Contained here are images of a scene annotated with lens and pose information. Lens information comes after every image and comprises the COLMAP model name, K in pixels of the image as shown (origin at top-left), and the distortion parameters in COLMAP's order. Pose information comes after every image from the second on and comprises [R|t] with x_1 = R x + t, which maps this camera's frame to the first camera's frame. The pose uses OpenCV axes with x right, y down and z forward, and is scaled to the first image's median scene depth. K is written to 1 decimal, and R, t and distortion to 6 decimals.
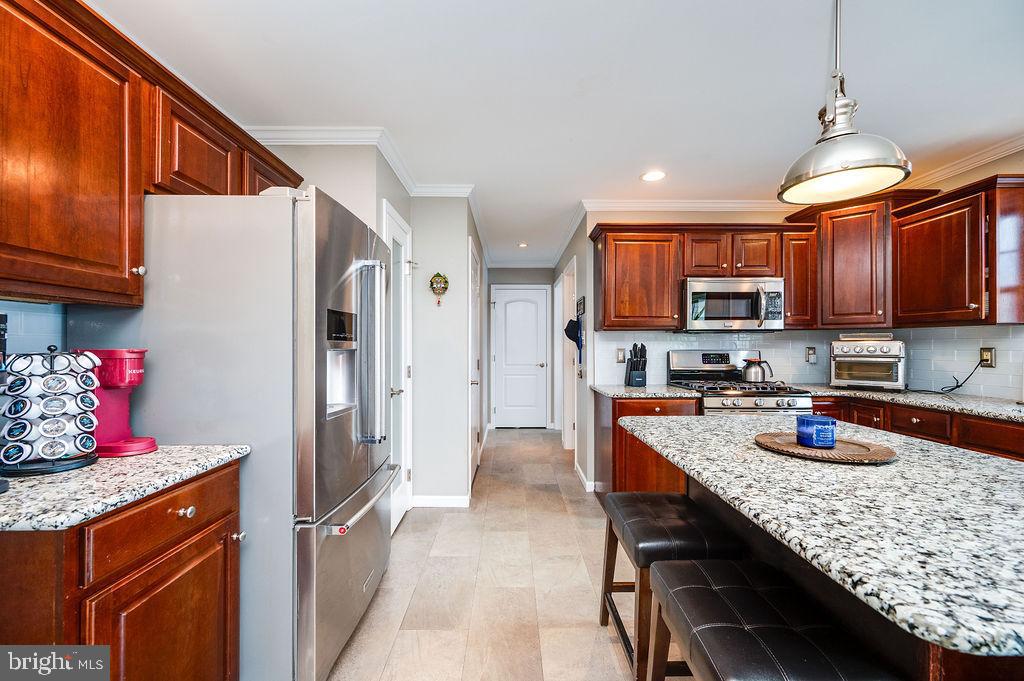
lens RADIAL K [[406.5, 0, 507.4], [0, 406.5, 343.9], [0, 0, 1]] dist [0.000293, -0.000301]
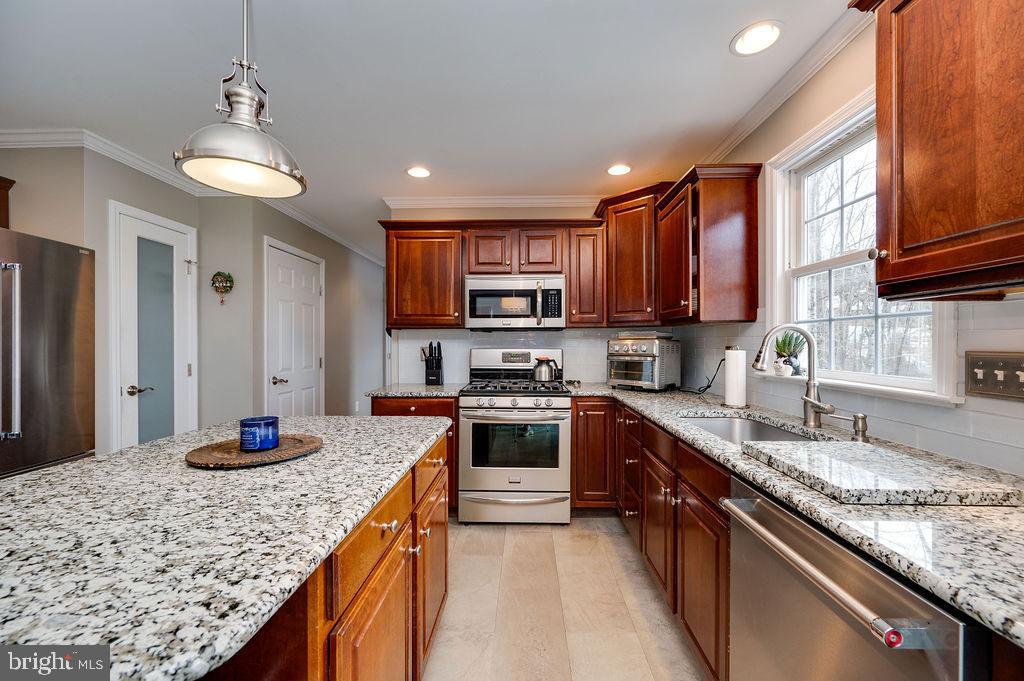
lens RADIAL K [[396.7, 0, 512.0], [0, 396.7, 340.5], [0, 0, 1]] dist [-0.003317, -0.000284]
pose [[0.999546, -0.000841, -0.030103, 0.578204], [0.000864, 0.999999, 0.000774, -0.004833], [0.030103, -0.000800, 0.999546, 0.041338]]
